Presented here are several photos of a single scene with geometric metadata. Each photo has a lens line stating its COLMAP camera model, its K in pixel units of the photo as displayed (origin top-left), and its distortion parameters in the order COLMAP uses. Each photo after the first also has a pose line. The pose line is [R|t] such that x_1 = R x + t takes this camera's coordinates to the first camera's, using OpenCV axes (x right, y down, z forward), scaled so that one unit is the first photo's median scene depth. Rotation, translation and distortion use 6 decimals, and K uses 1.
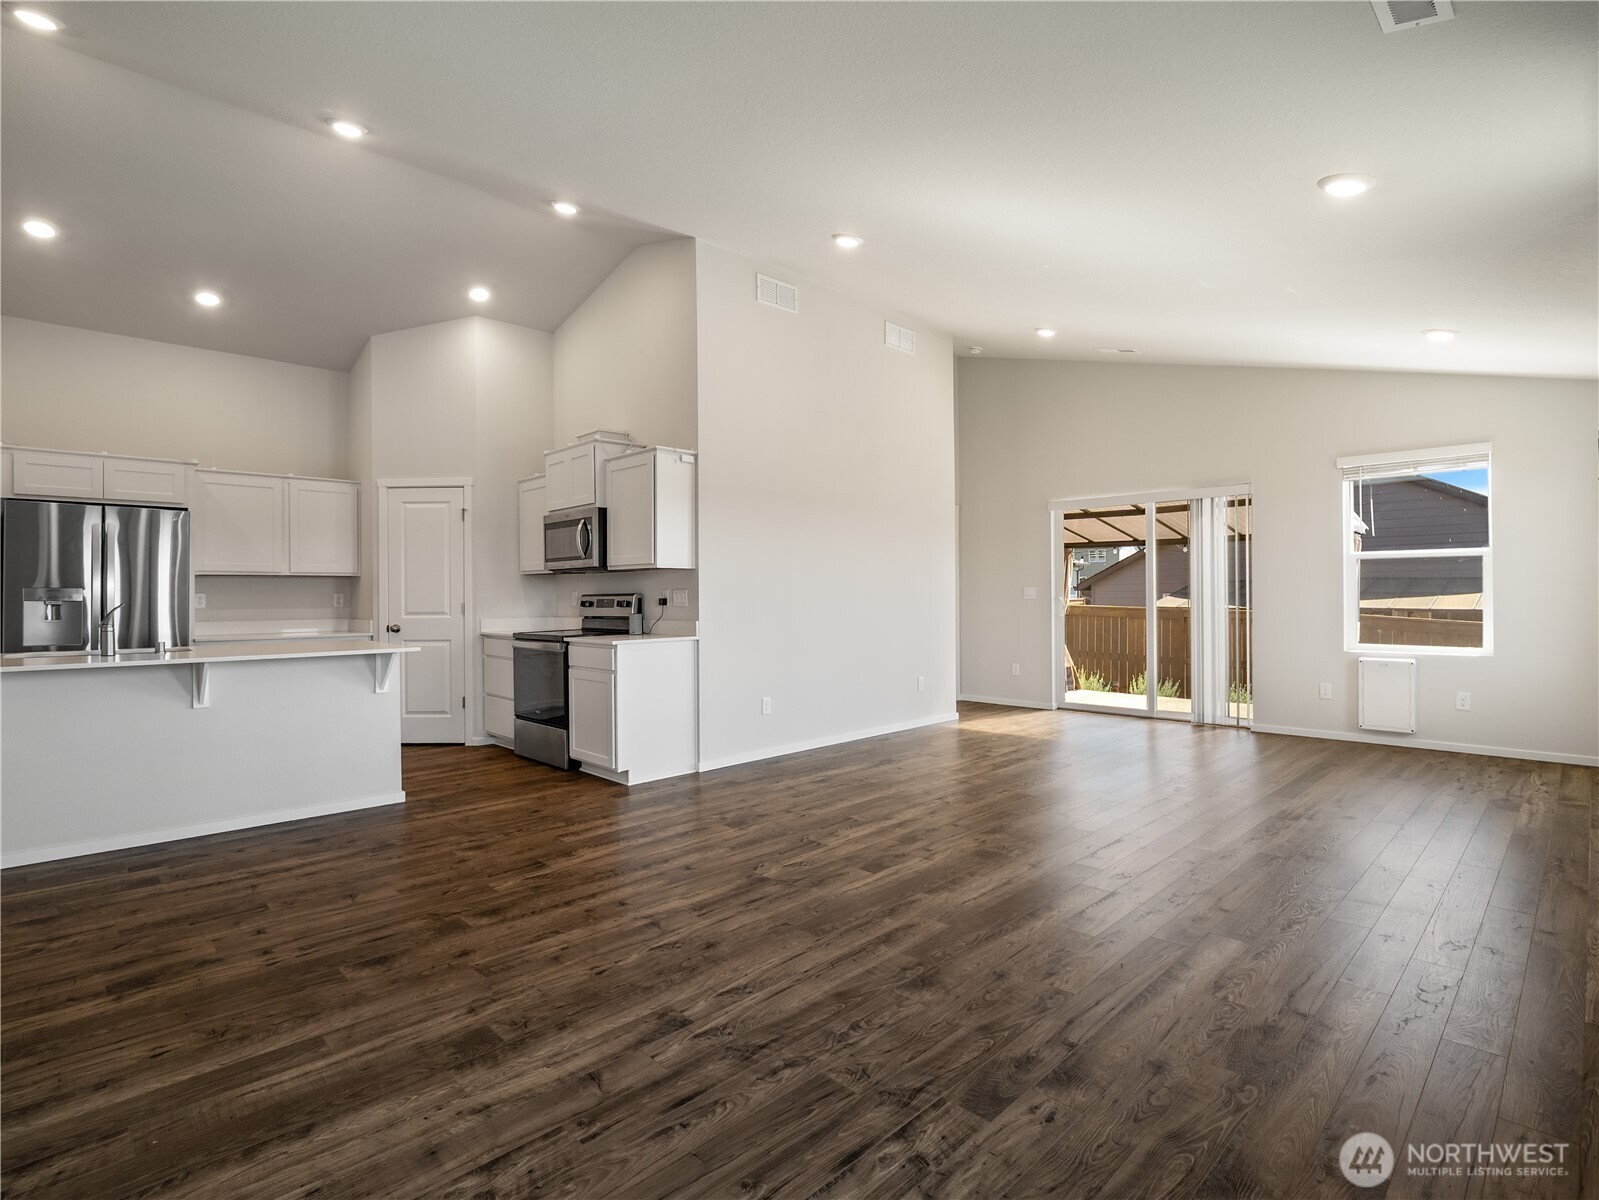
lens RADIAL K [[771.6, 0, 783.7], [0, 771.6, 604.2], [0, 0, 1]] dist [-0.007115, 0.000533]
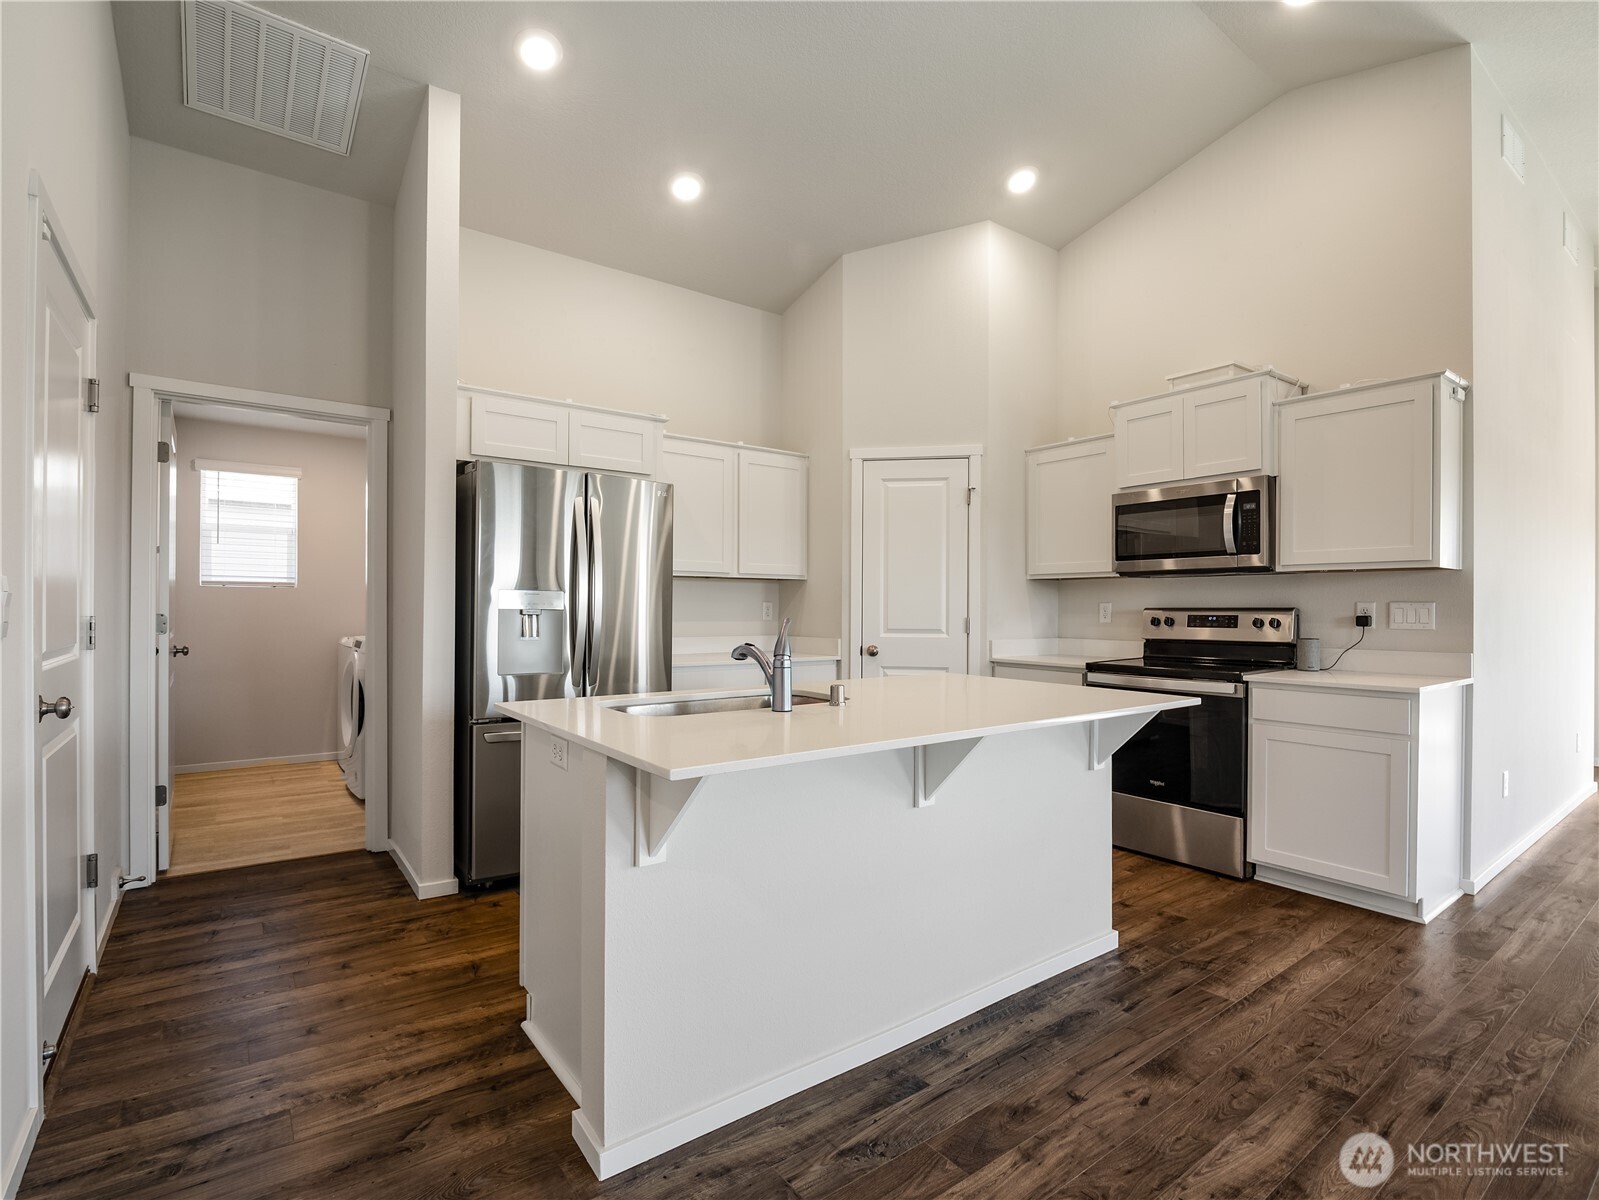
lens RADIAL K [[771.6, 0, 807.8], [0, 771.6, 603.9], [0, 0, 1]] dist [-0.007115, 0.000533]
pose [[0.993941, 0.009998, -0.109462, -0.510282], [-0.011810, 0.999804, -0.015921, -0.001556], [0.109282, 0.017117, 0.993863, 0.280652]]
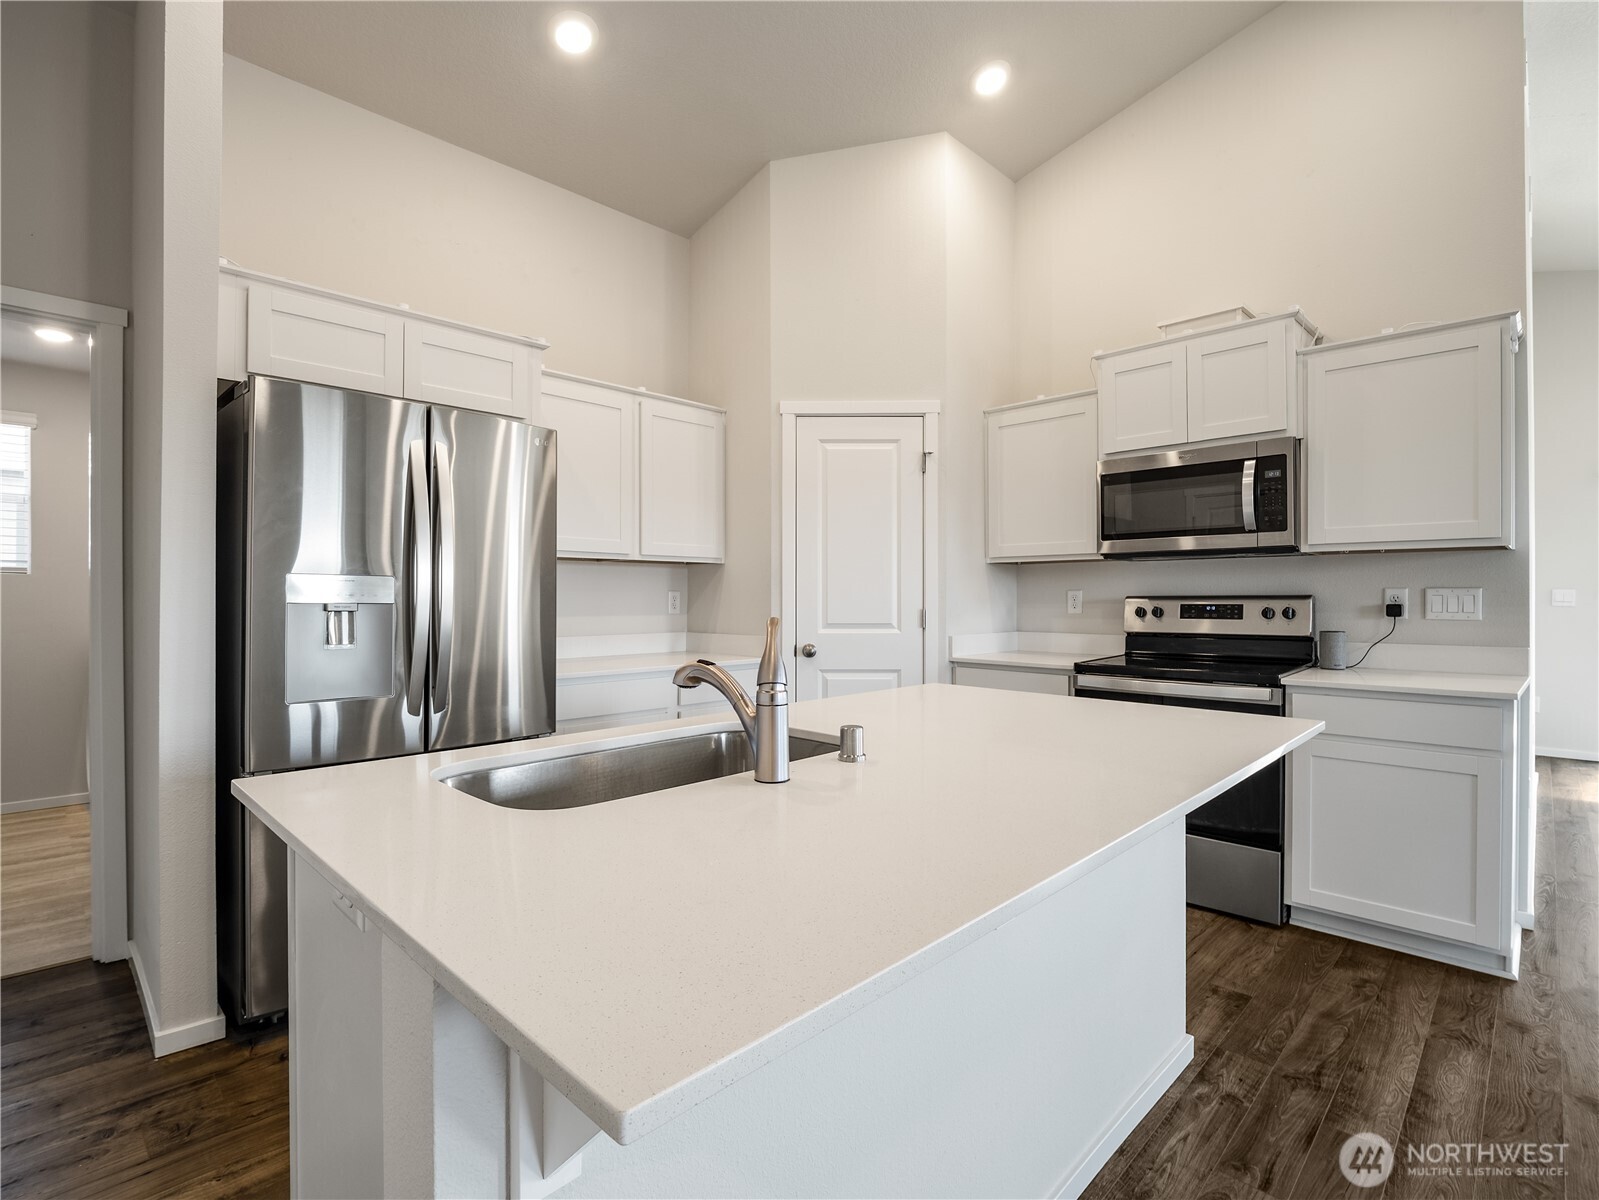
lens RADIAL K [[771.6, 0, 802.0], [0, 771.6, 599.8], [0, 0, 1]] dist [-0.007115, 0.000533]
pose [[0.999249, 0.005462, 0.038354, -0.560113], [-0.005149, 0.999953, -0.008241, -0.003679], [-0.038397, 0.008037, 0.999230, 0.426862]]
